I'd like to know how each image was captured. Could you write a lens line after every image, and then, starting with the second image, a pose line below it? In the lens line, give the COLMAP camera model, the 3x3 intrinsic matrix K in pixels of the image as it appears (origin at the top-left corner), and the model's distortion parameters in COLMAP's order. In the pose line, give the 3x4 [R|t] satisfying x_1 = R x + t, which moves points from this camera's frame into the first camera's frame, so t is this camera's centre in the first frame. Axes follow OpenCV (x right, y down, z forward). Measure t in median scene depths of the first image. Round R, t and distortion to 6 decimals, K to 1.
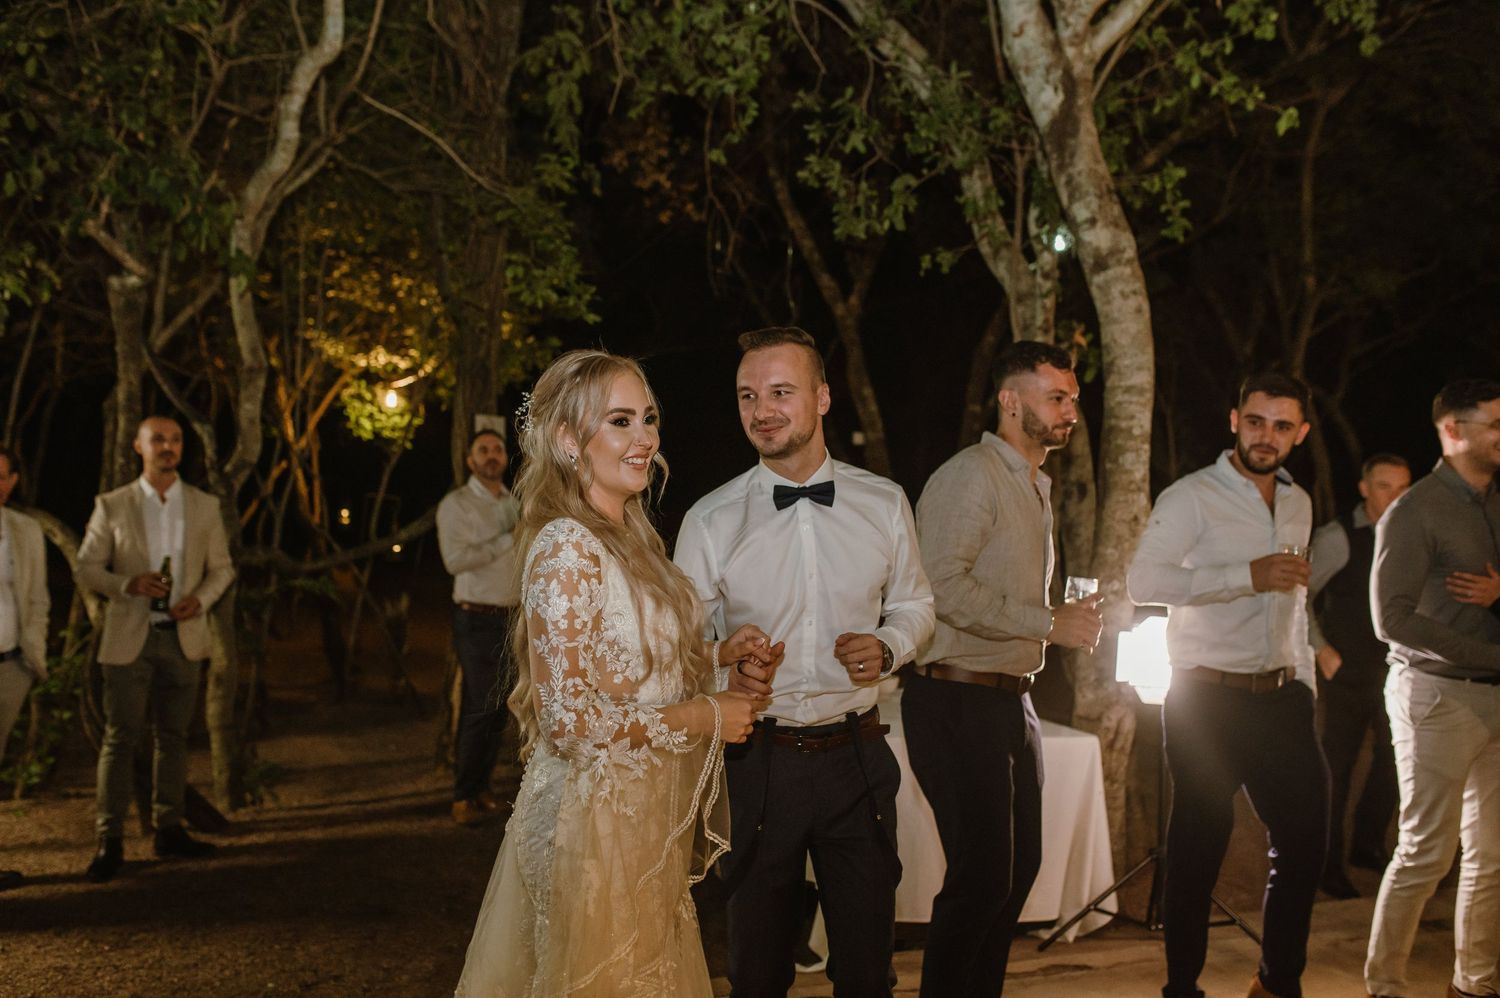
lens RADIAL K [[1432.6, 0, 750.0], [0, 1432.6, 499.0], [0, 0, 1]] dist [-0.005887, 0.091441]
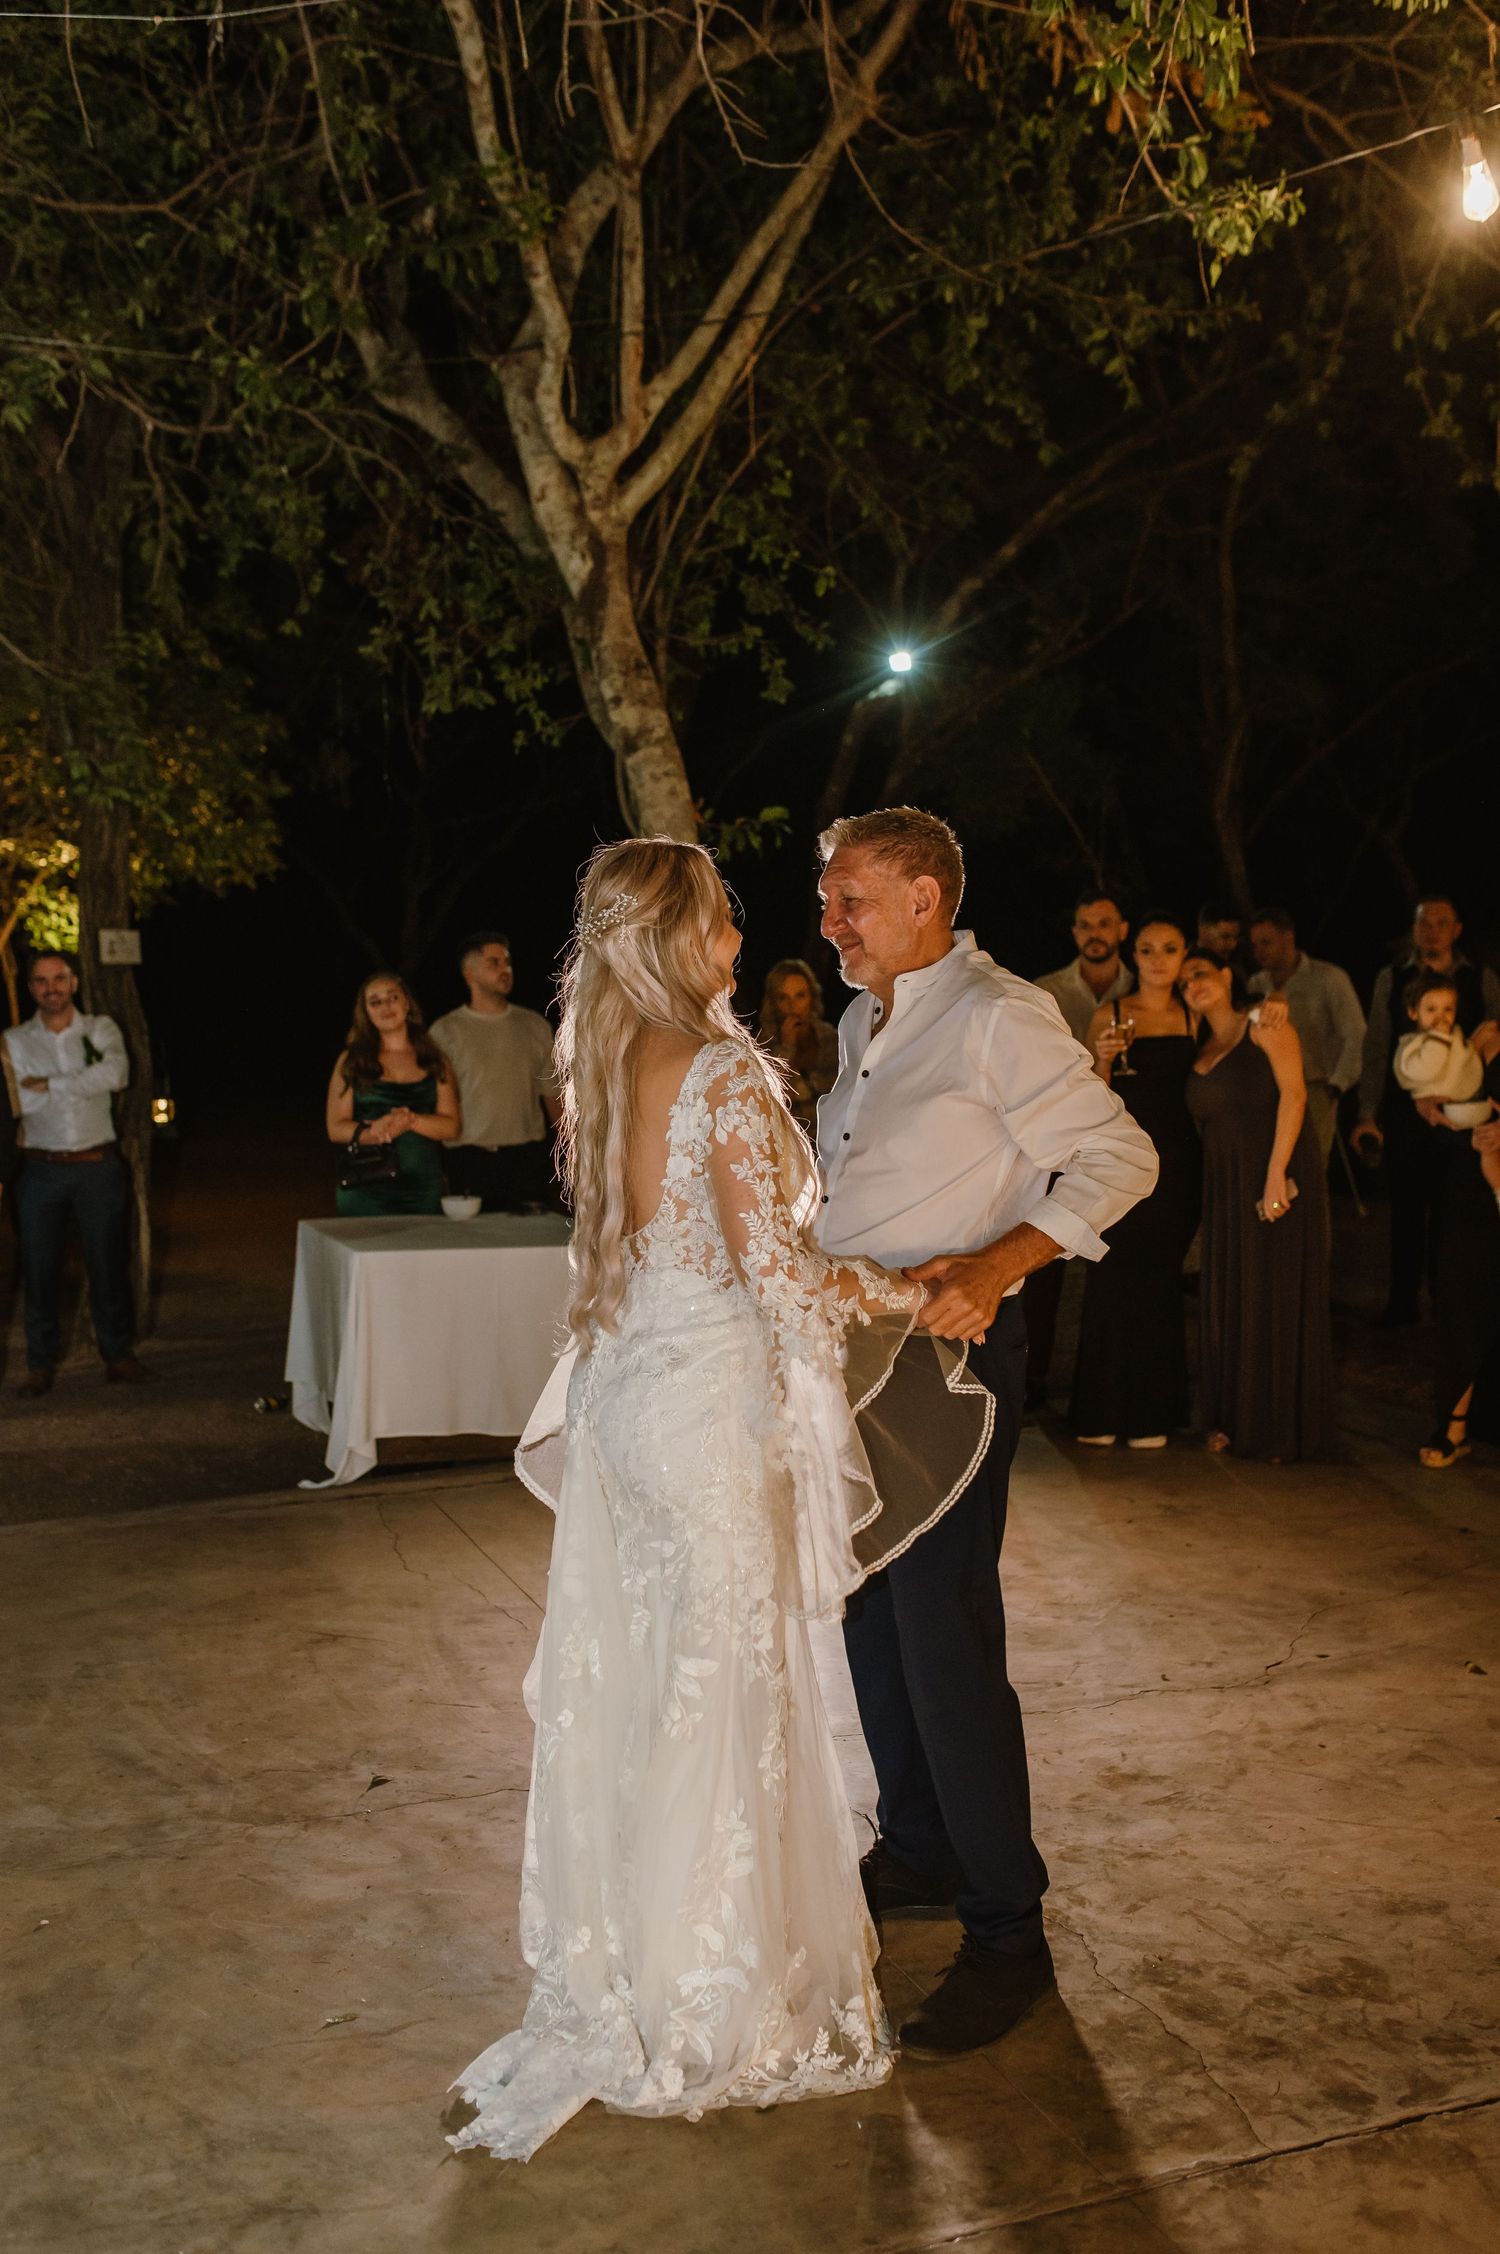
lens RADIAL K [[2152.6, 0, 755.3], [0, 2152.6, 1120.7], [0, 0, 1]] dist [-0.005887, 0.091441]
pose [[0.998444, -0.049850, -0.024995, 0.342583], [0.051072, 0.997397, 0.050904, 0.013287], [0.022392, -0.052101, 0.998391, -0.409730]]
